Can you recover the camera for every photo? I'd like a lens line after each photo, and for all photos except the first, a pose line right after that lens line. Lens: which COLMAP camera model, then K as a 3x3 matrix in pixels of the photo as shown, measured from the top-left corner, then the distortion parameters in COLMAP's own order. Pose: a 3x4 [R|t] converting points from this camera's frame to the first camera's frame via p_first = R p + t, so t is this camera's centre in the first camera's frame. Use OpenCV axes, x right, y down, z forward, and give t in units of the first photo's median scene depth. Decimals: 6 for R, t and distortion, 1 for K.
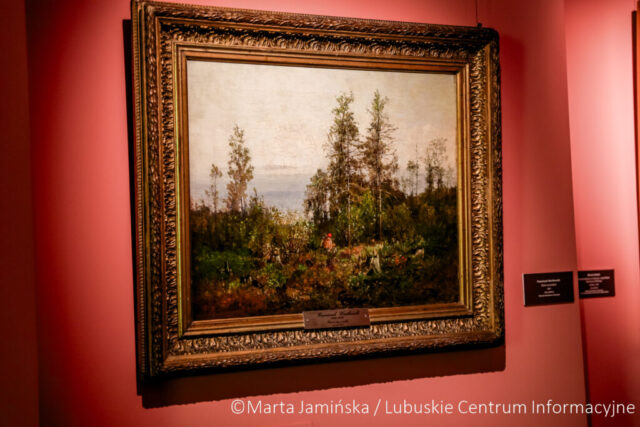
lens RADIAL K [[1102.8, 0, 319.9], [0, 1102.8, 211.7], [0, 0, 1]] dist [0.107327, 0.000000]
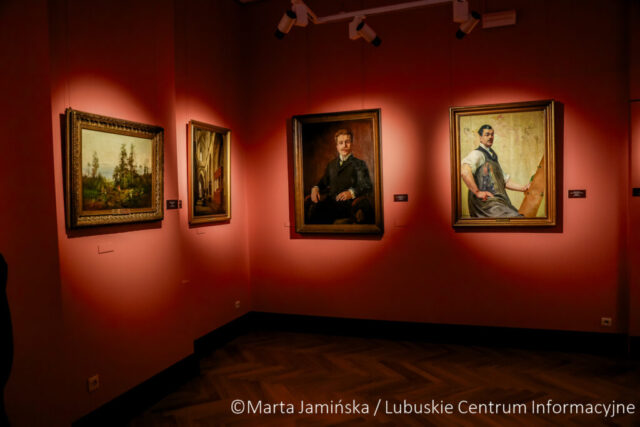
lens RADIAL K [[456.1, 0, 319.3], [0, 456.1, 212.8], [0, 0, 1]] dist [-0.088597, 0.049722]
pose [[0.744536, -0.001018, 0.667582, -0.429615], [-0.034781, 0.998582, 0.040313, 0.025574], [-0.666676, -0.053233, 0.743444, -0.379401]]
